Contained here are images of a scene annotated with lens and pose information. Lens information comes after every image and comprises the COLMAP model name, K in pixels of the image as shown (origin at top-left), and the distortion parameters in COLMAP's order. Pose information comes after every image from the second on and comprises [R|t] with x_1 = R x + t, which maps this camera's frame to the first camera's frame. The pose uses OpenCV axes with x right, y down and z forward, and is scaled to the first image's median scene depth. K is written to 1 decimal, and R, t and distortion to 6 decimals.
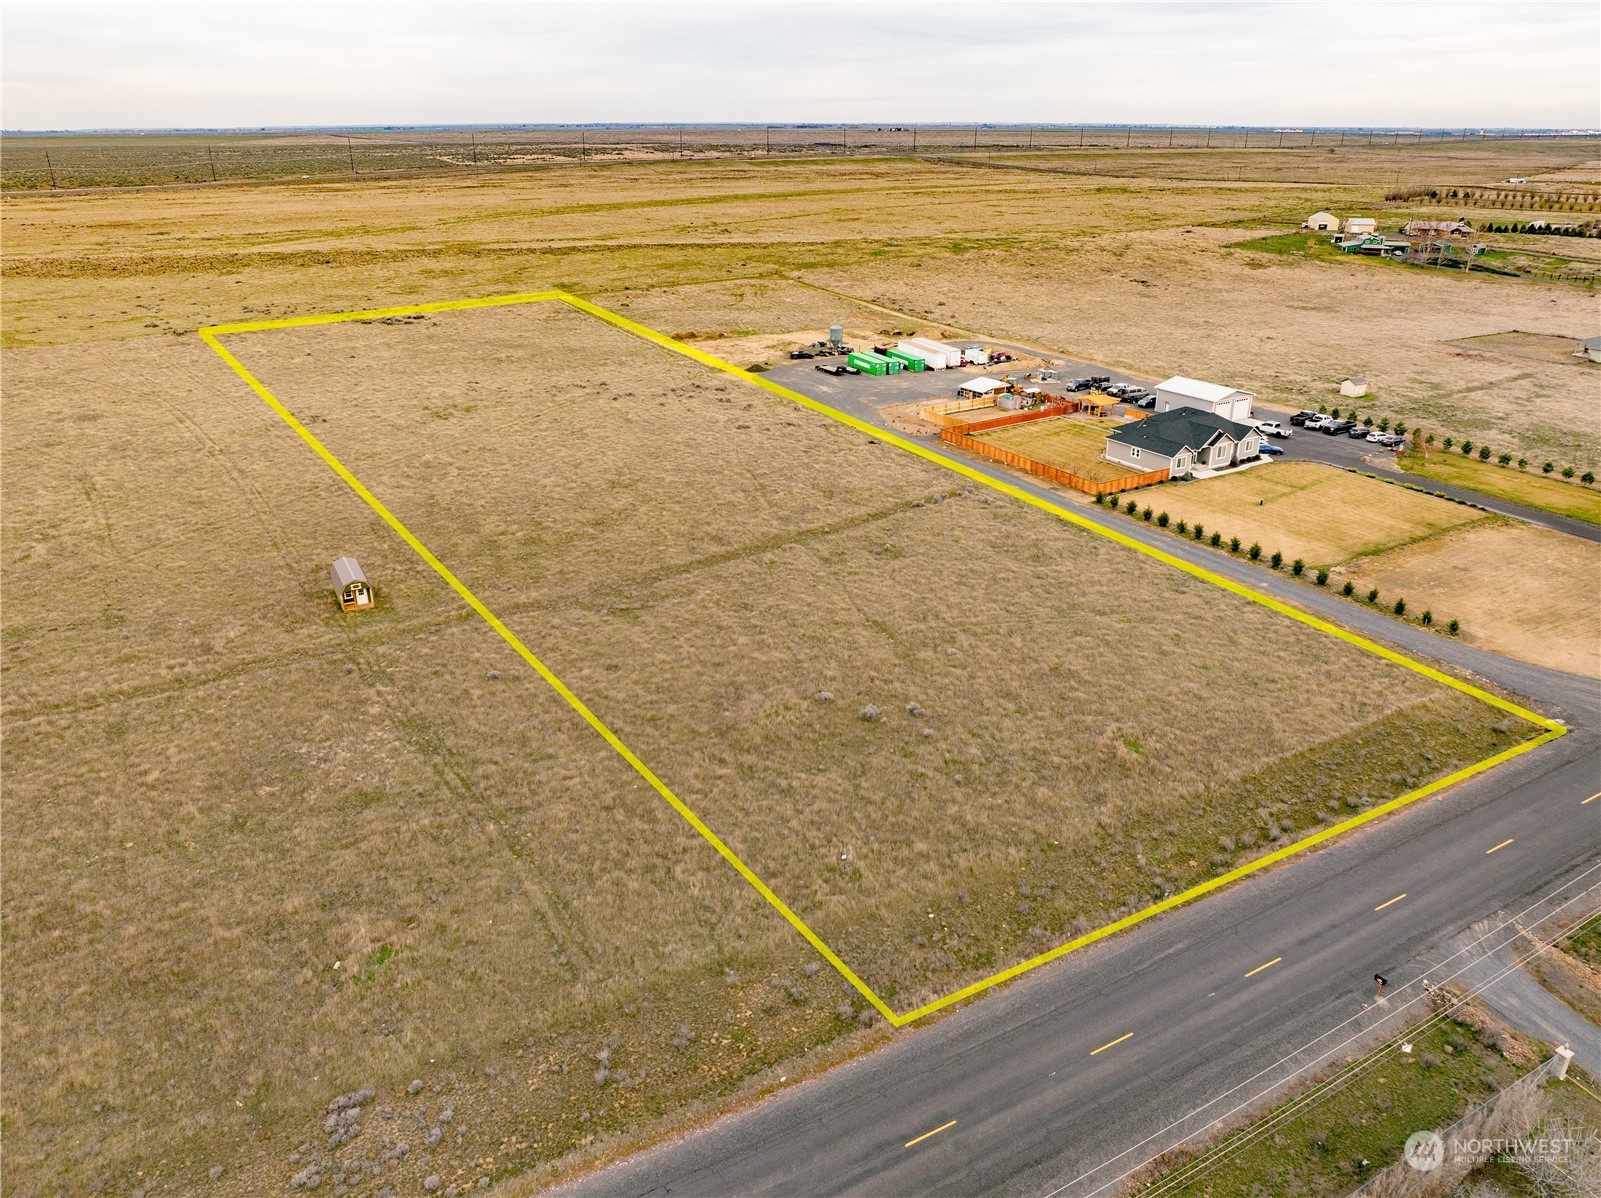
lens RADIAL K [[1115.7, 0, 800.5], [0, 1115.7, 599.0], [0, 0, 1]] dist [-0.036477, 0.000722]
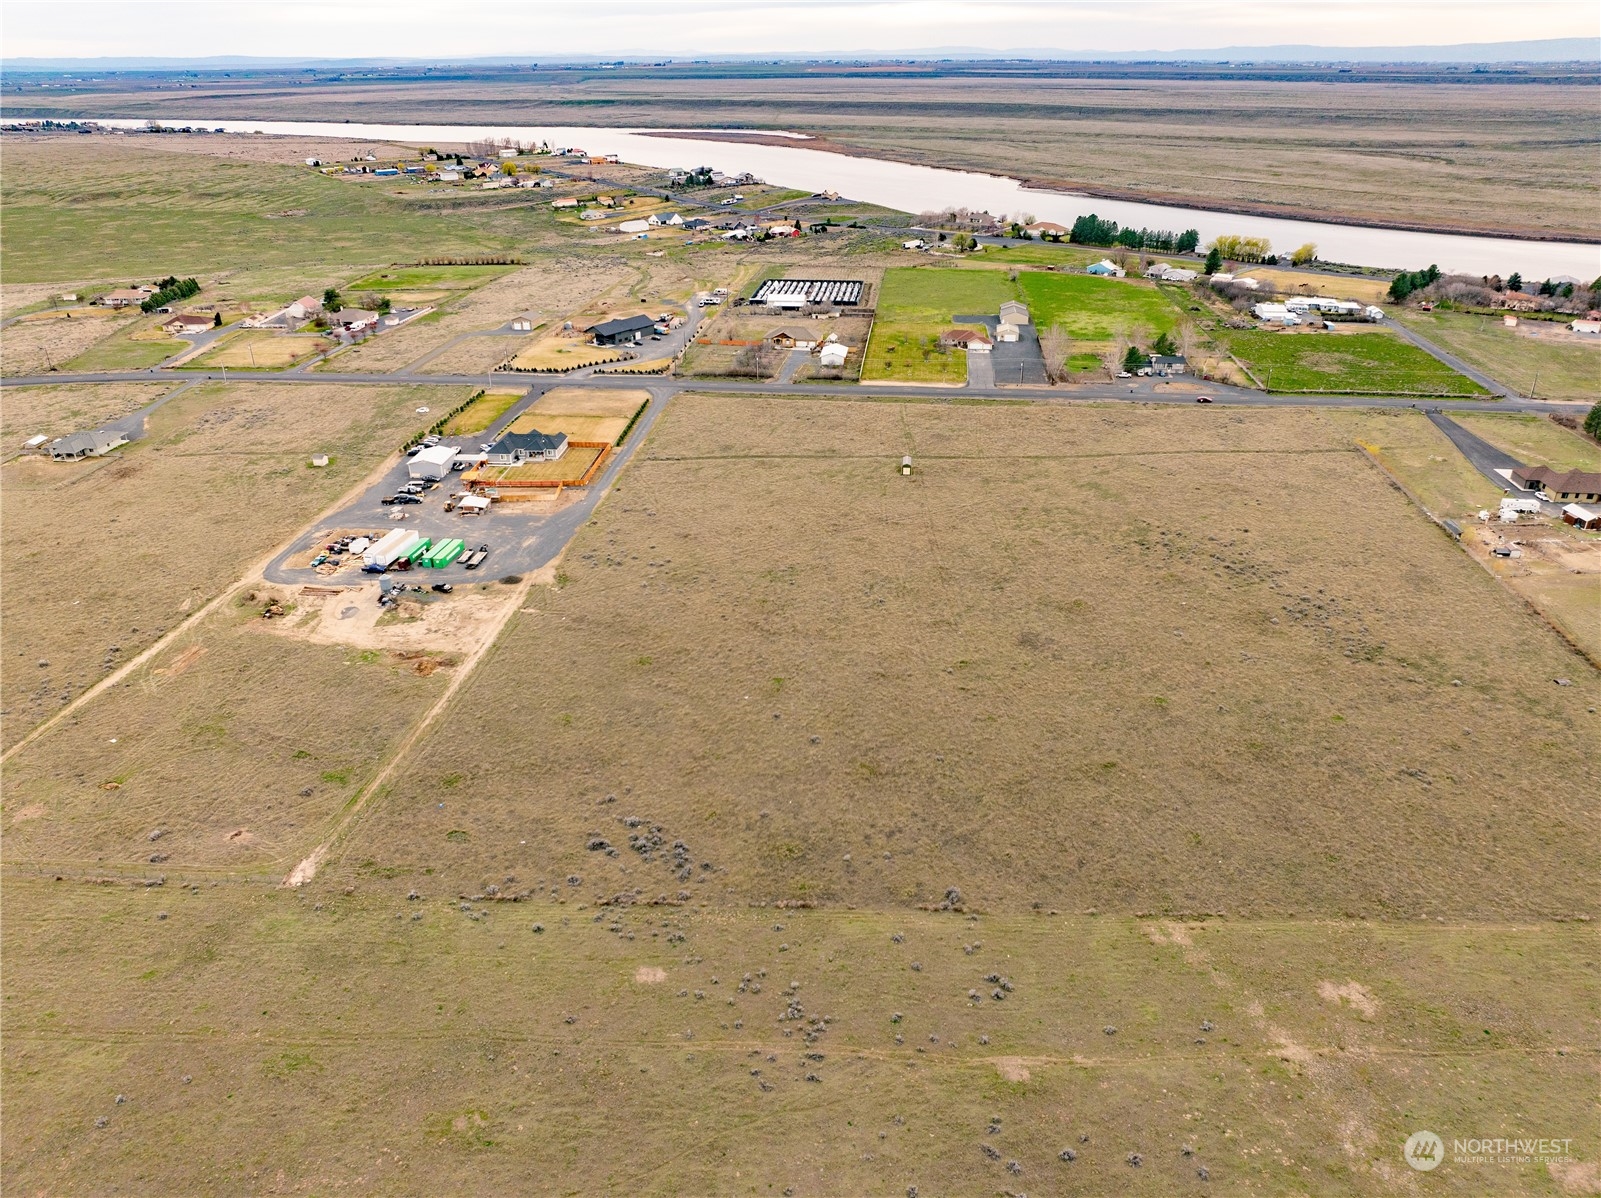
lens RADIAL K [[1115.1, 0, 800.5], [0, 1115.1, 599.0], [0, 0, 1]] dist [-0.048827, 0.023783]
pose [[-0.821415, -0.244802, 0.515121, -1.305867], [0.221530, 0.695330, 0.683696, -1.343175], [-0.525549, 0.675713, -0.516923, 2.153130]]
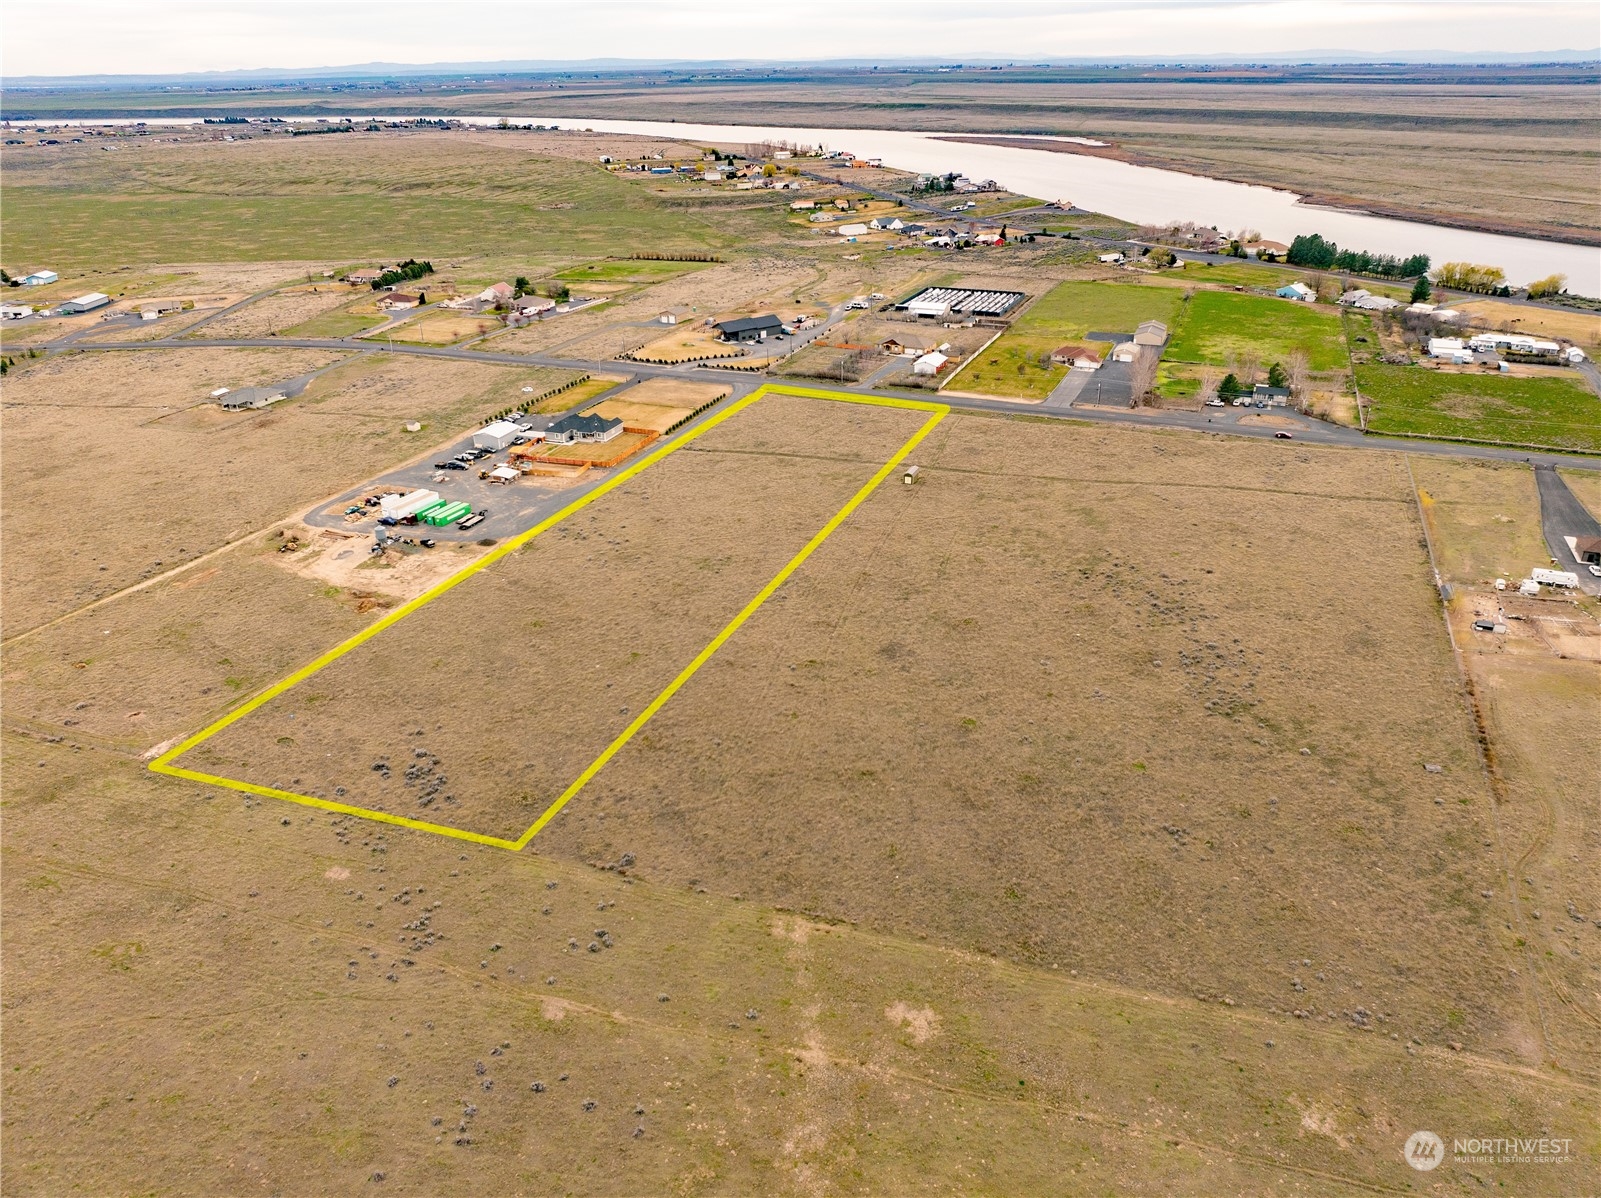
lens RADIAL K [[1115.1, 0, 800.5], [0, 1115.1, 599.0], [0, 0, 1]] dist [-0.048827, 0.023783]
pose [[-0.631341, -0.328543, 0.702472, -1.769399], [0.305086, 0.727563, 0.614472, -1.237233], [-0.712973, 0.602256, -0.359106, 1.848597]]
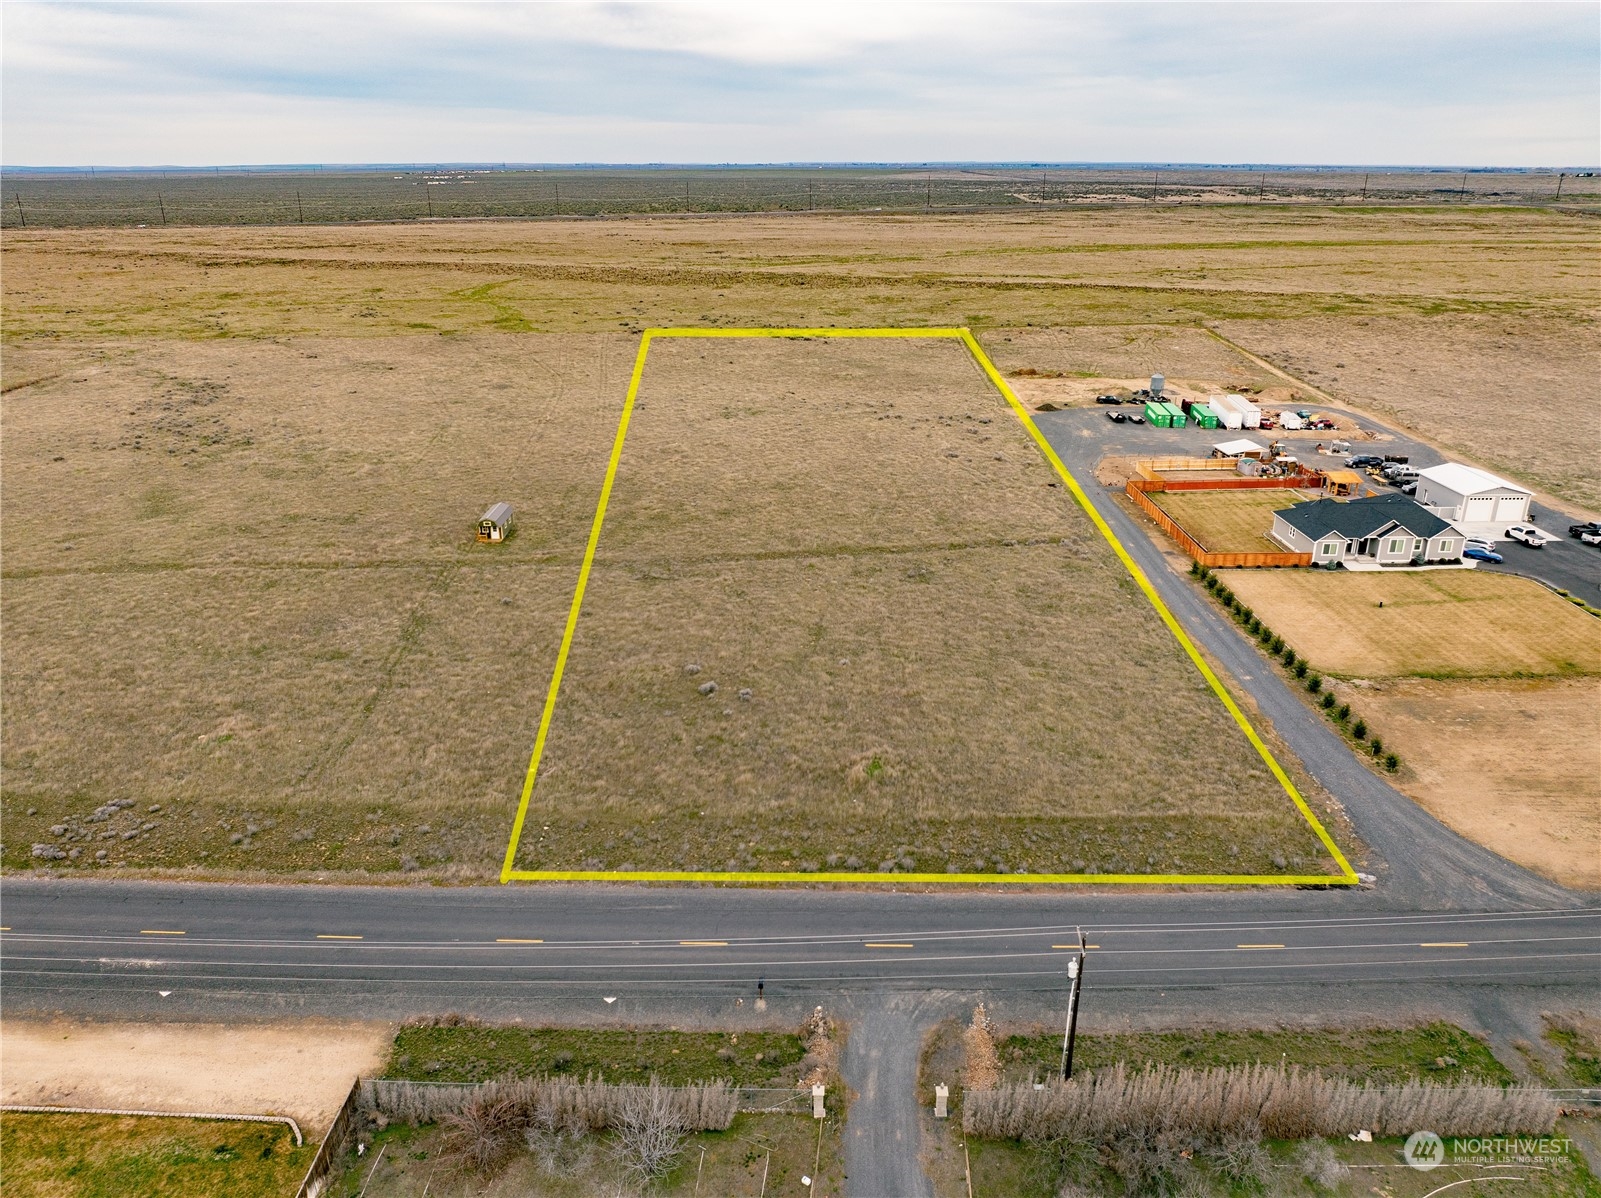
lens RADIAL K [[1115.1, 0, 800.5], [0, 1115.1, 599.0], [0, 0, 1]] dist [-0.048827, 0.023783]
pose [[0.862790, 0.183392, -0.471127, 0.406422], [-0.197244, 0.980144, 0.020313, -0.017634], [0.465498, 0.075401, 0.881831, 0.021367]]
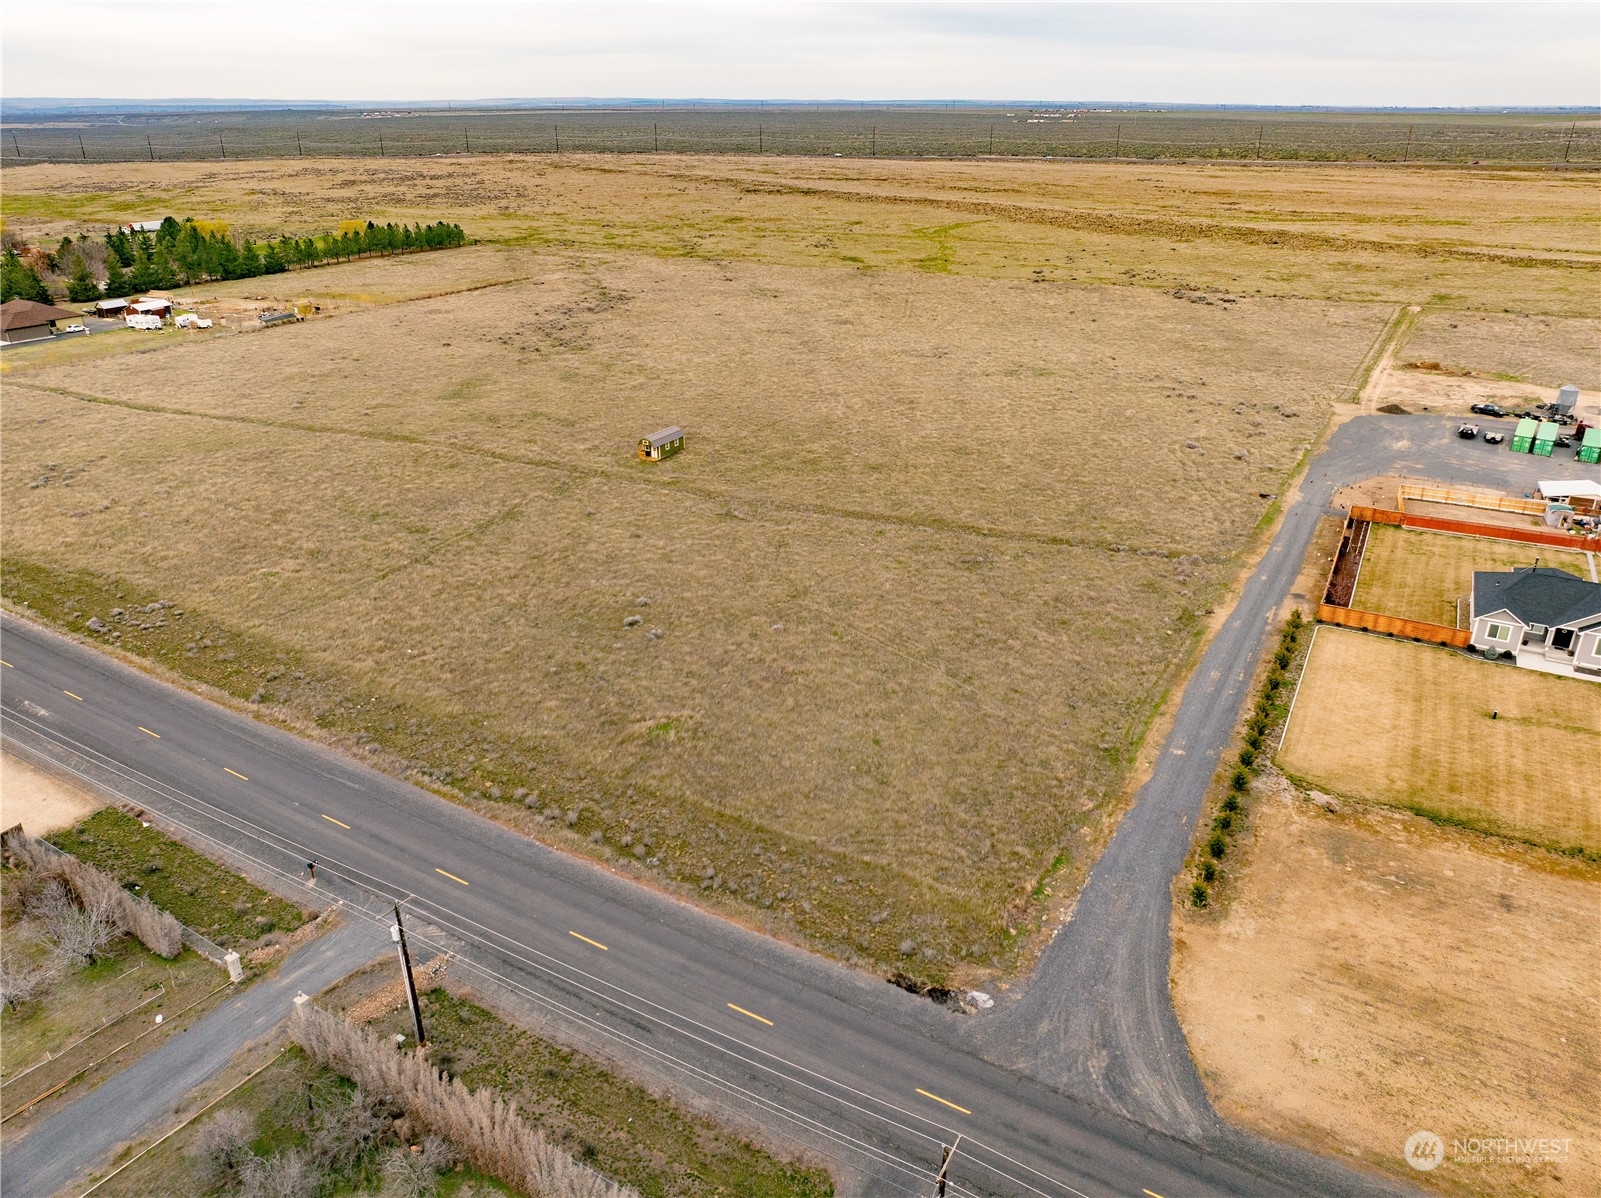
lens RADIAL K [[1115.1, 0, 800.5], [0, 1115.1, 599.0], [0, 0, 1]] dist [-0.048827, 0.023783]
pose [[0.494966, 0.354143, -0.793468, 0.659922], [-0.339574, 0.919391, 0.198518, -0.130895], [0.799811, 0.171182, 0.575325, 0.282611]]
